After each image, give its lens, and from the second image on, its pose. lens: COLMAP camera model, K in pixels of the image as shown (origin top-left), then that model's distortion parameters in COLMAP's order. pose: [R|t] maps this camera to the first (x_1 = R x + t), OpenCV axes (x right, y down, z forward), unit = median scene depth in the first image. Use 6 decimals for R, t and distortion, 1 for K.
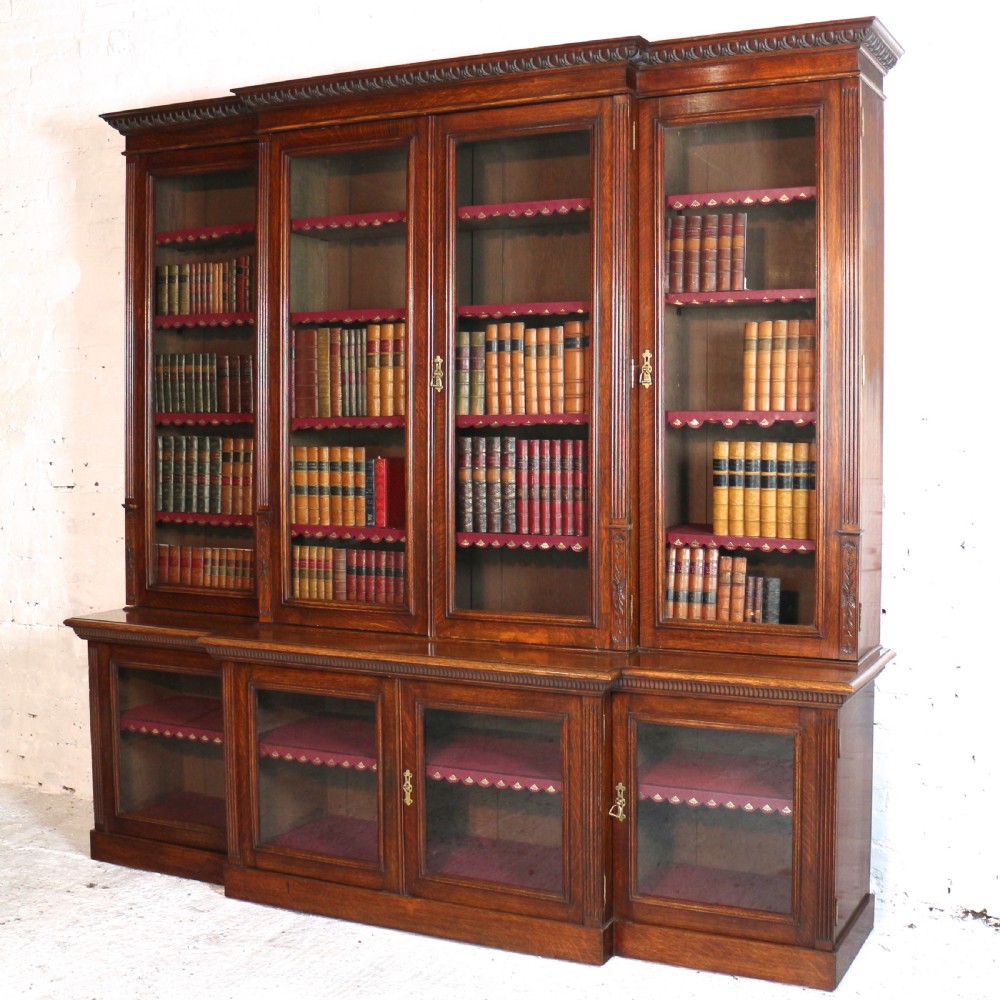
lens RADIAL K [[1357.6, 0, 597.8], [0, 1357.6, 511.6], [0, 0, 1]] dist [-0.146639, 0.000000]
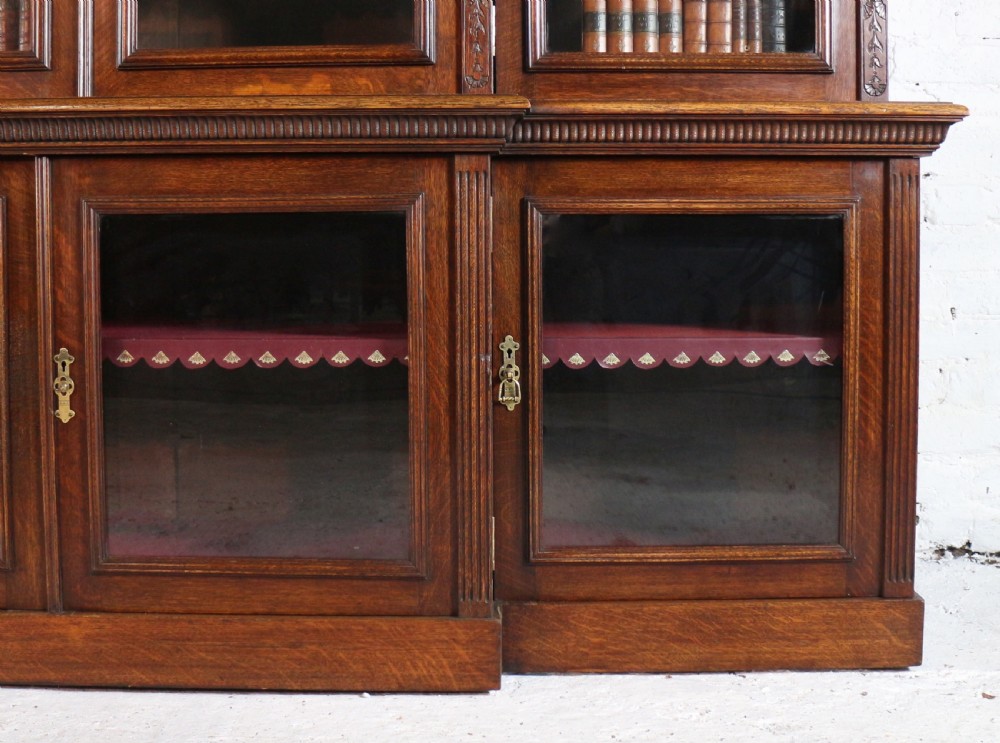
lens RADIAL K [[1294.6, 0, 523.0], [0, 1294.6, 310.2], [0, 0, 1]] dist [-0.138903, 0.000000]
pose [[0.916514, -0.021937, 0.399401, -0.174394], [0.029804, 0.999465, -0.013497, 0.191491], [-0.398891, 0.024274, 0.916677, 0.515551]]
